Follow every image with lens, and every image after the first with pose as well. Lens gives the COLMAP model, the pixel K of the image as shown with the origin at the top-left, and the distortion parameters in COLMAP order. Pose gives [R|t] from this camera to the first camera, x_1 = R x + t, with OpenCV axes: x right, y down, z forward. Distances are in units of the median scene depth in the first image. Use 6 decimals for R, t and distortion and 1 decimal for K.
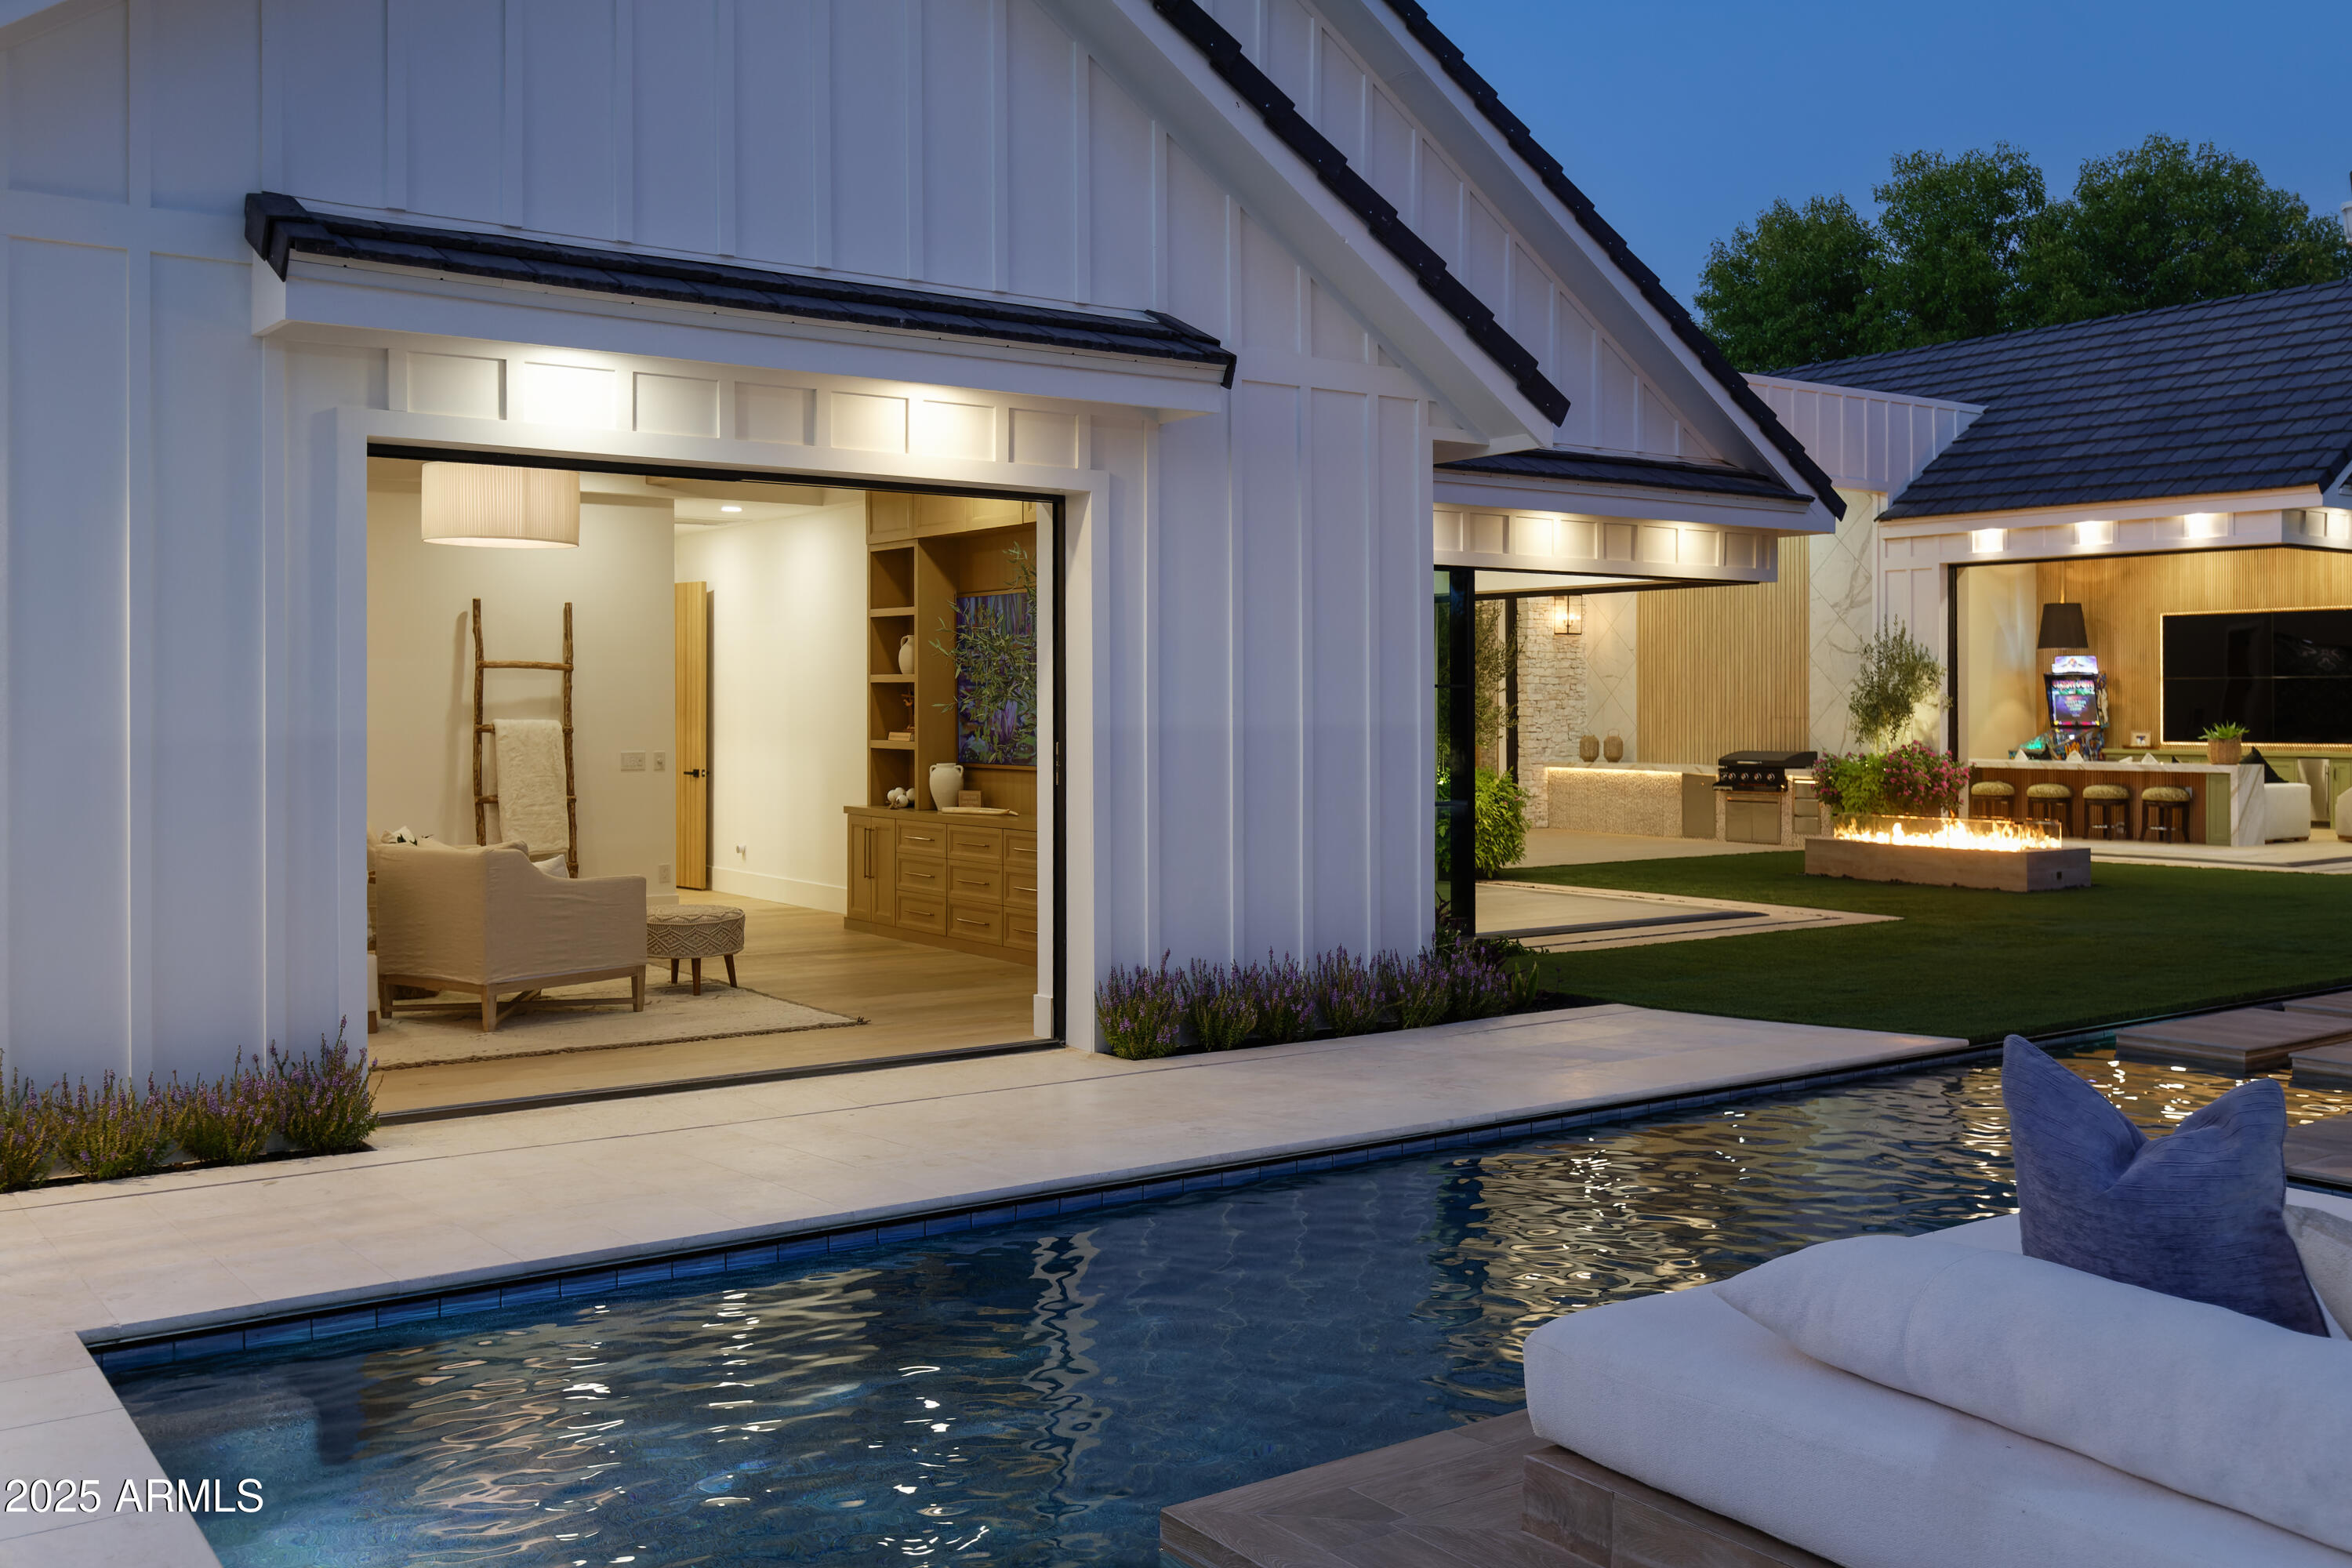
lens RADIAL K [[2101.4, 0, 1188.8], [0, 2101.4, 724.2], [0, 0, 1]] dist [0.003173, -0.008985]
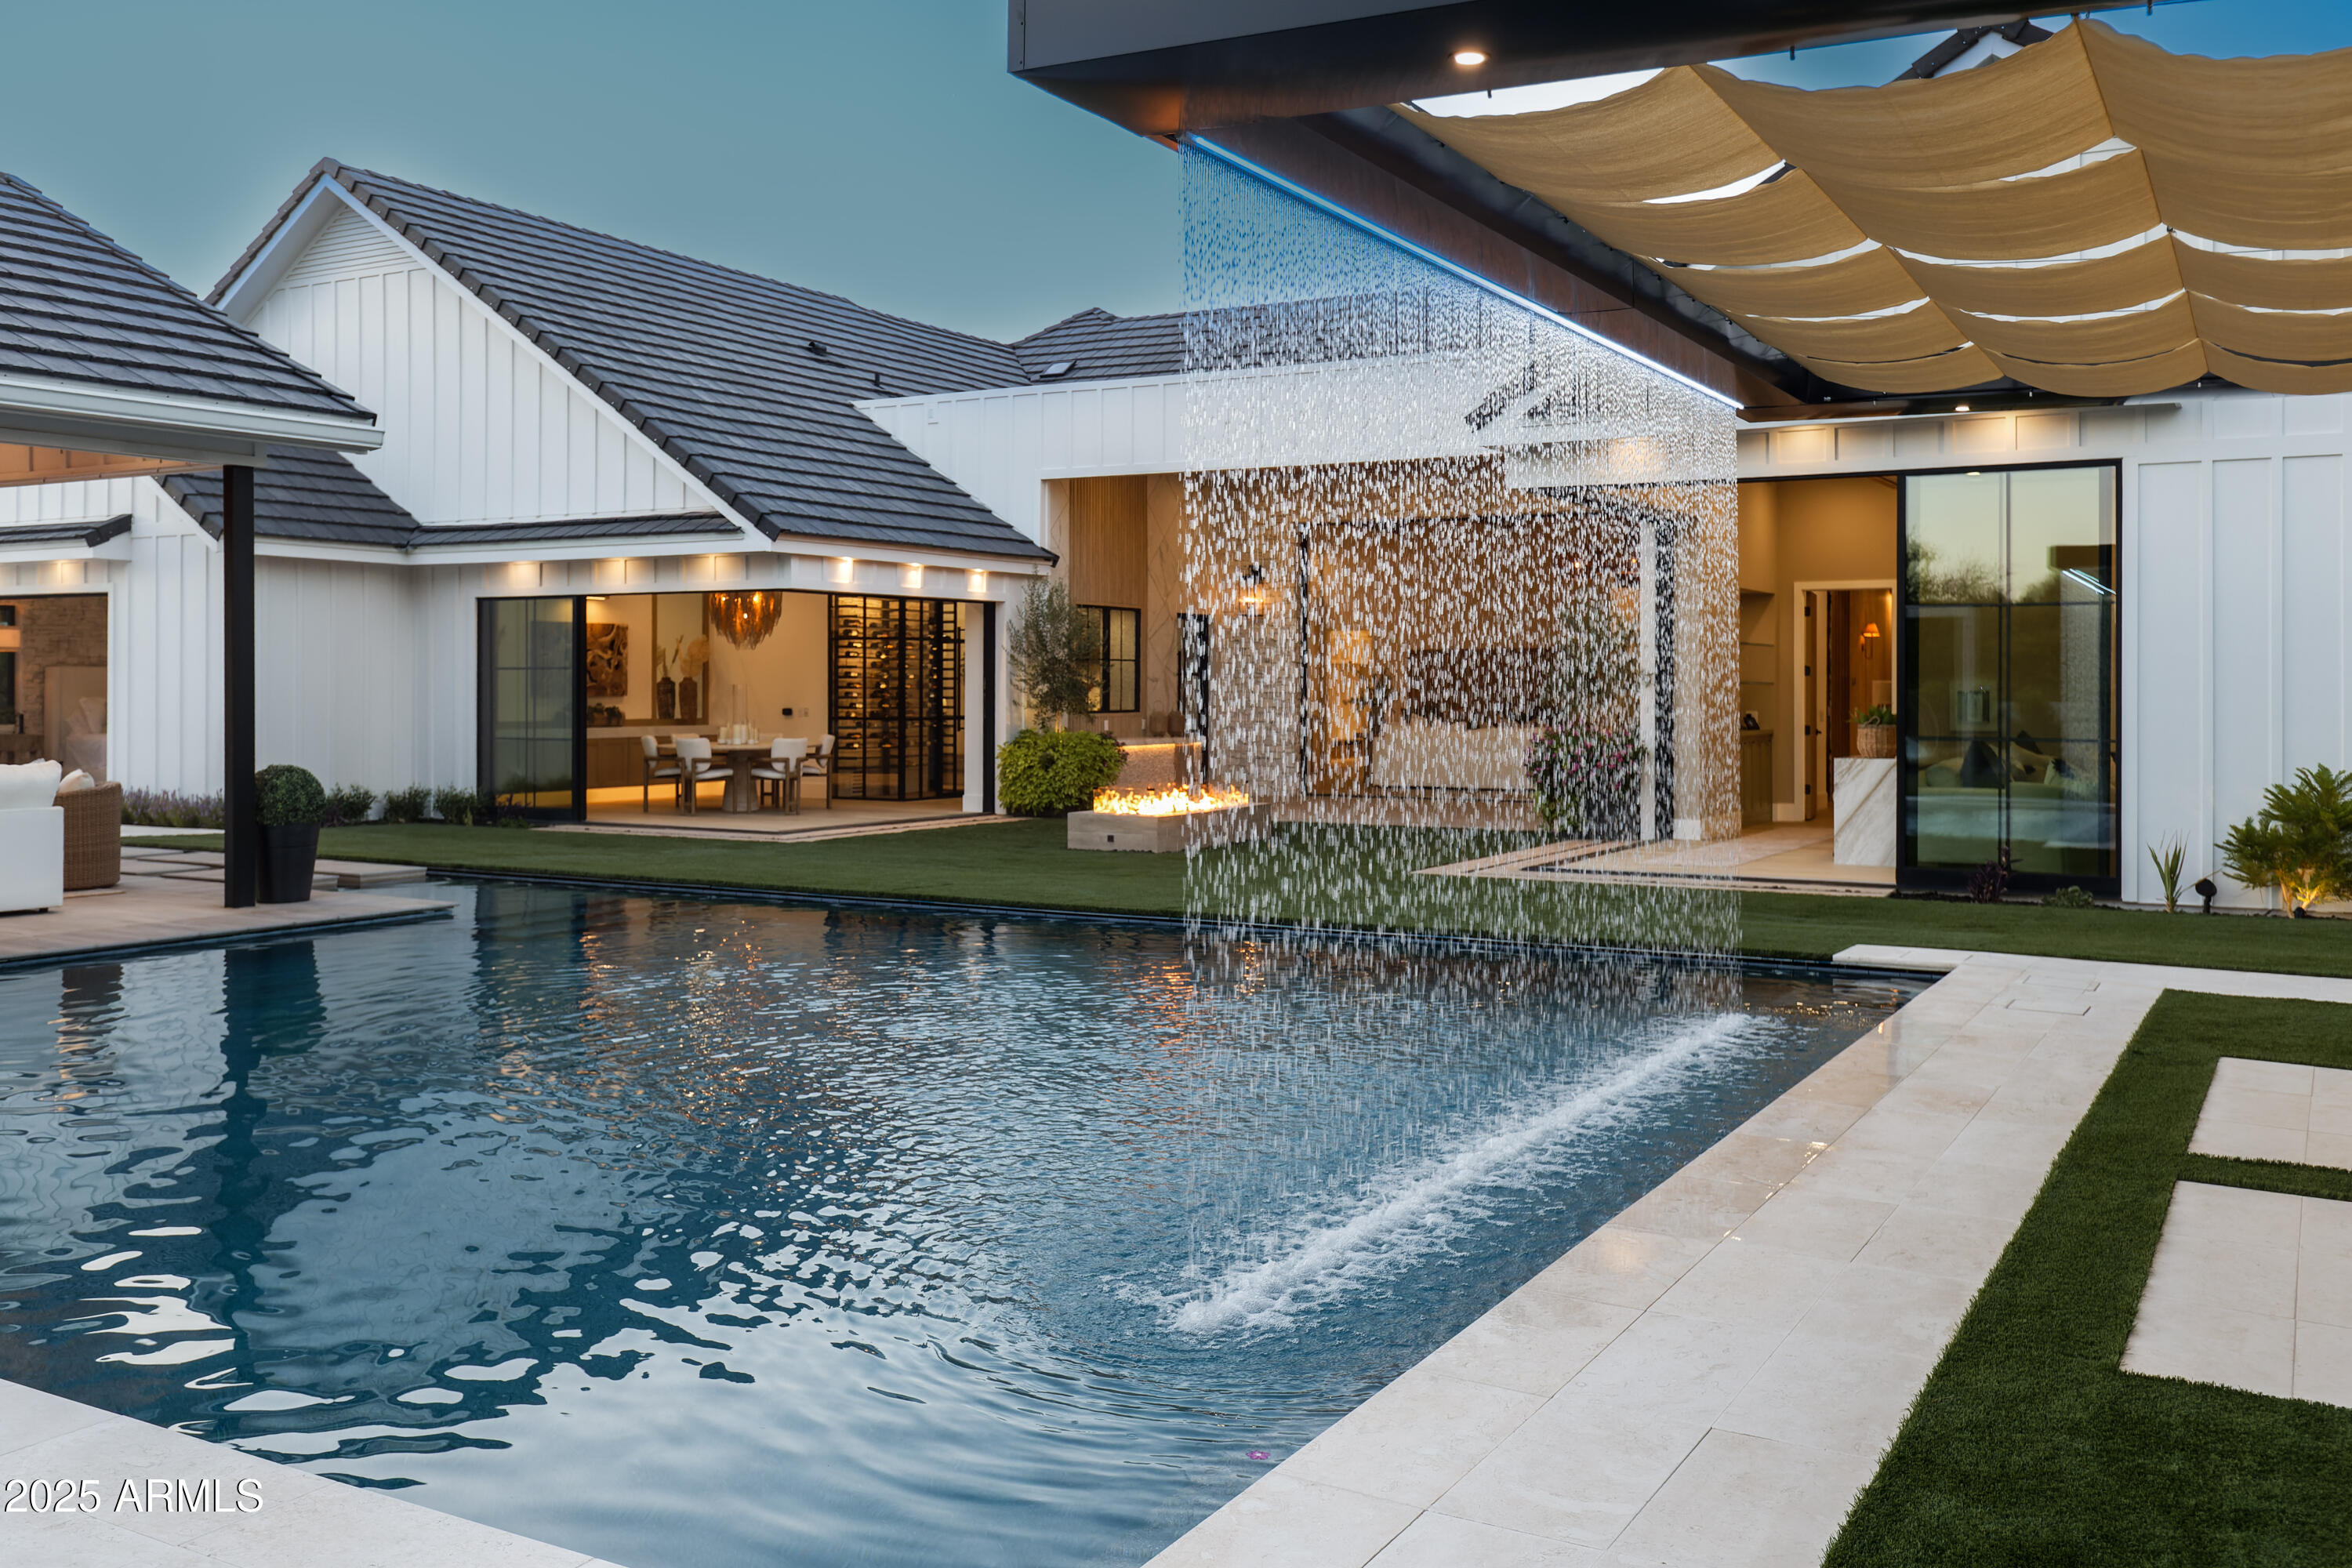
lens RADIAL K [[2003.8, 0, 1170.1], [0, 2003.8, 701.2], [0, 0, 1]] dist [0.009357, -0.004075]
pose [[0.415768, 0.006942, -0.909444, 0.904981], [-0.008969, 0.999954, 0.003533, -0.001279], [0.909427, 0.006688, 0.415811, 0.402175]]
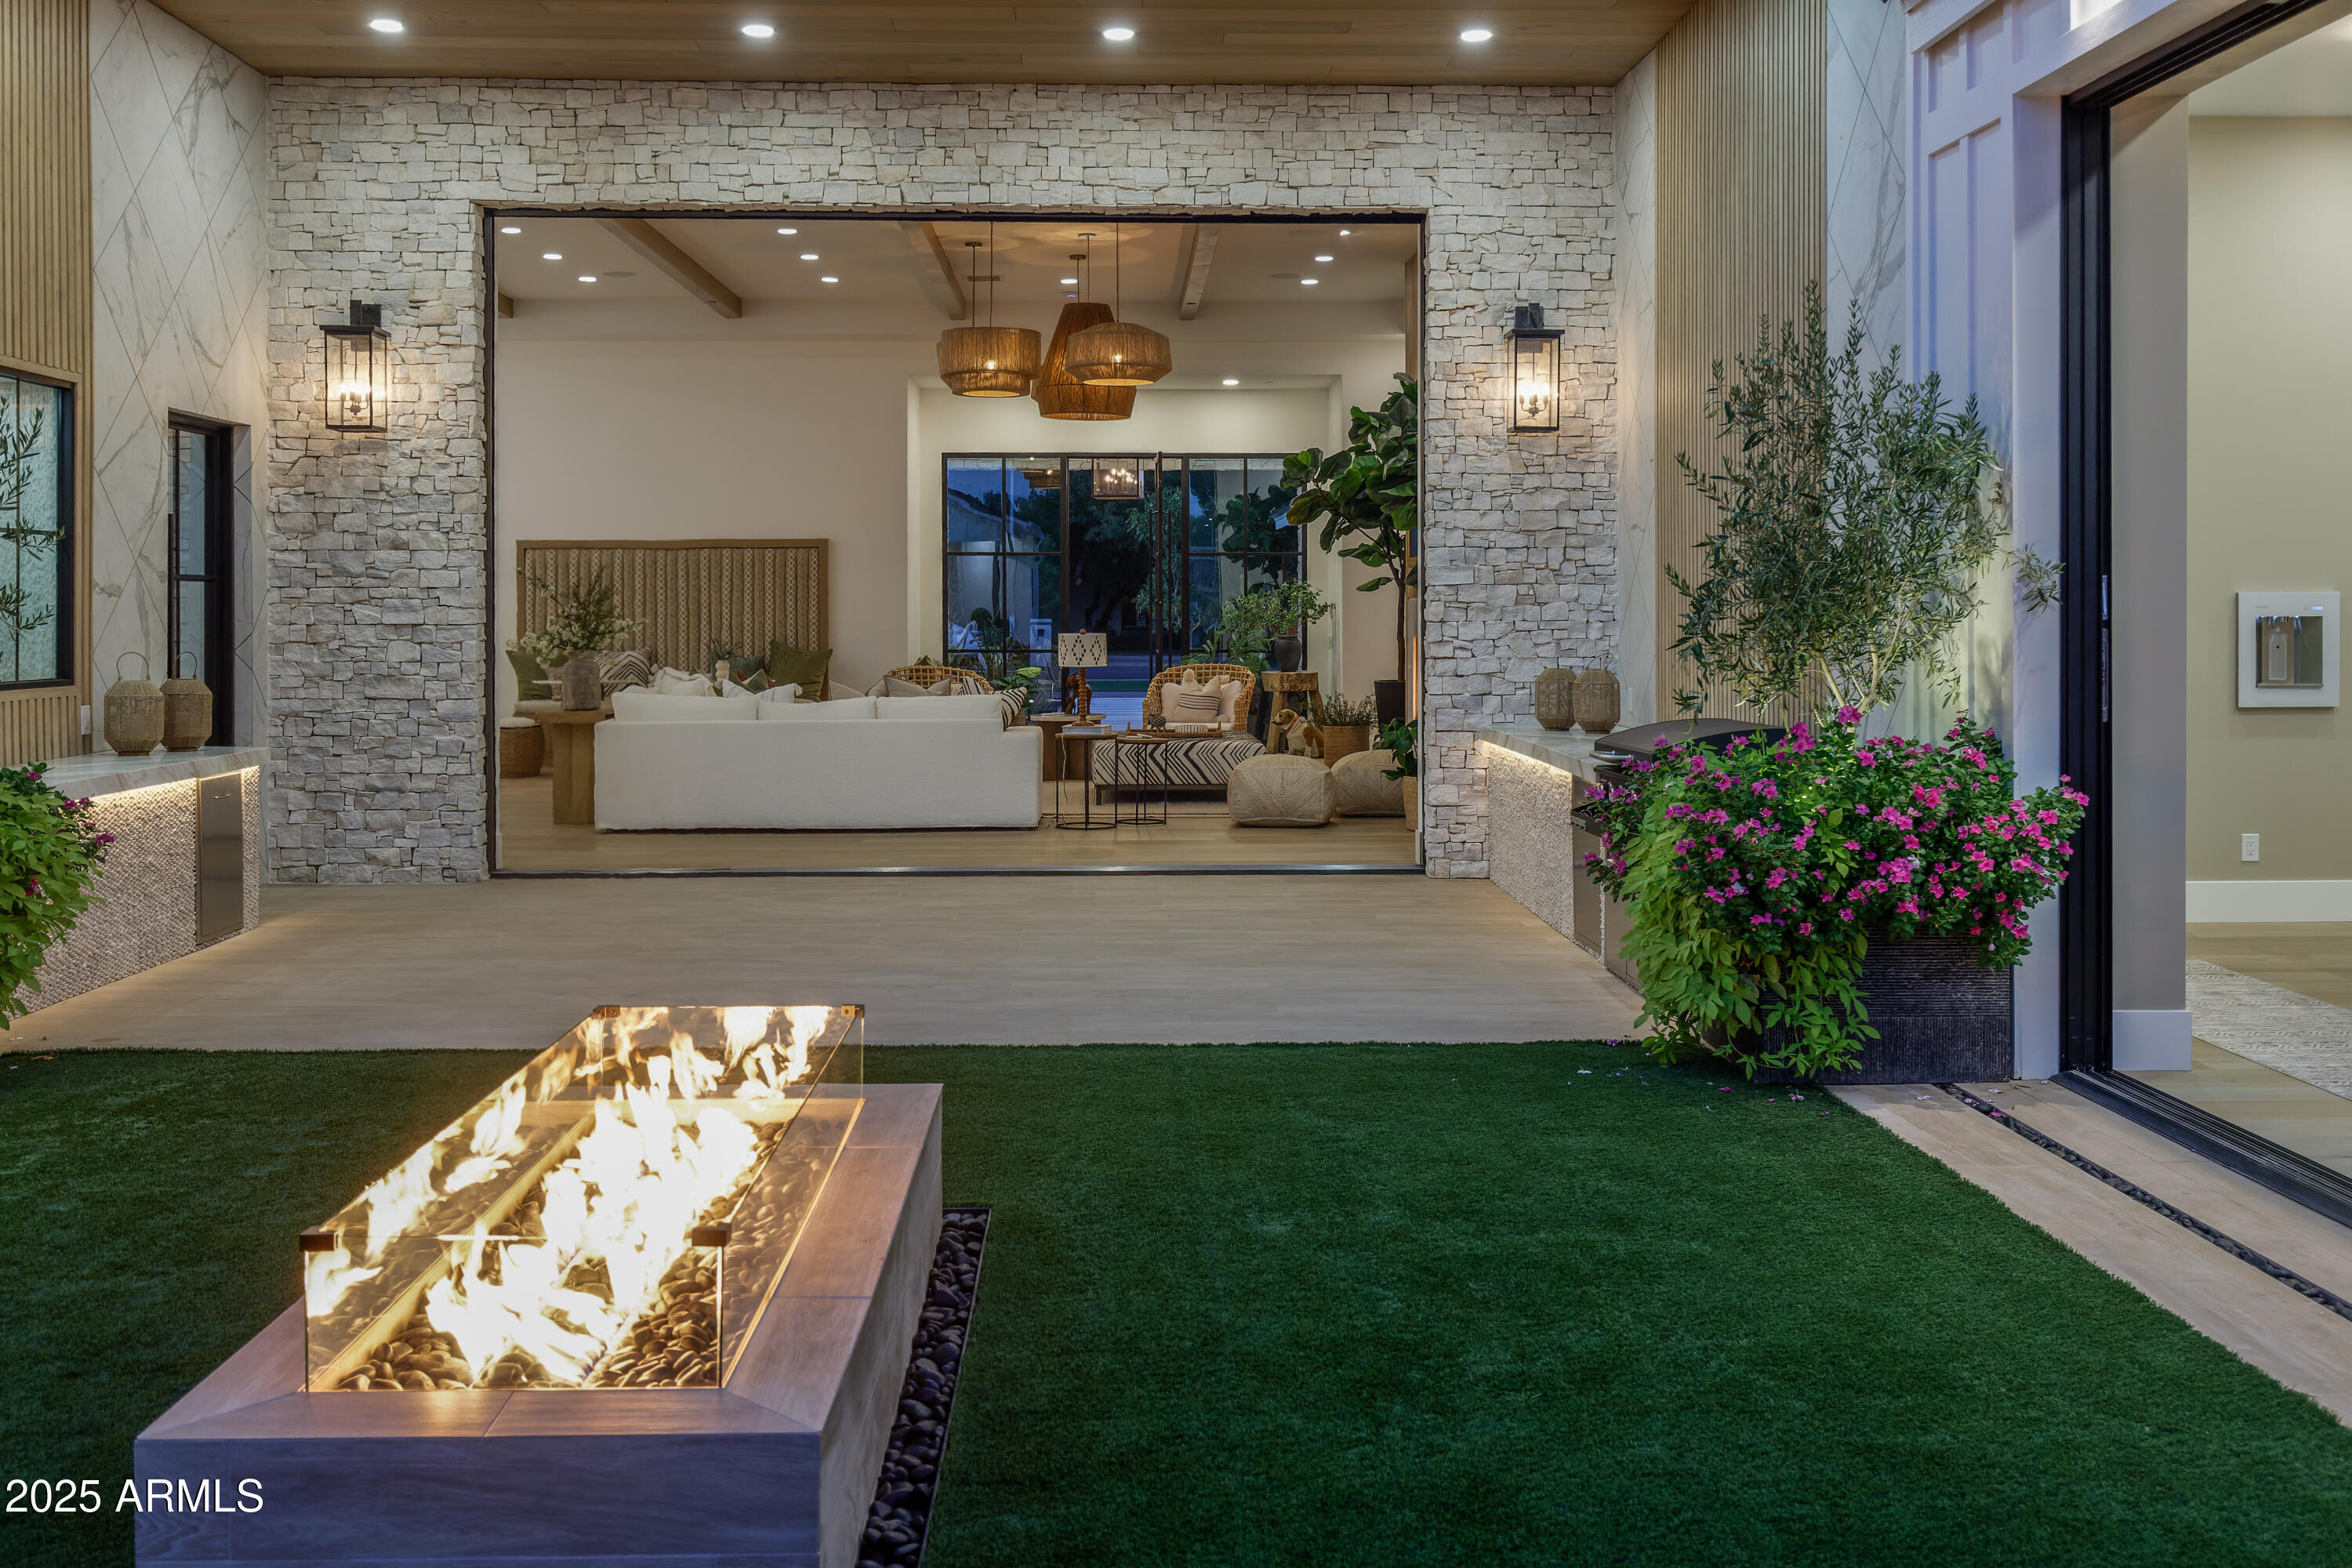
lens RADIAL K [[2197.5, 0, 1187.5], [0, 2197.5, 619.4], [0, 0, 1]] dist [0.004605, 0.000000]
pose [[0.831656, 0.001611, -0.555289, 0.371657], [-0.003630, 0.999990, -0.002537, -0.003018], [0.555279, 0.004126, 0.831654, 0.591911]]
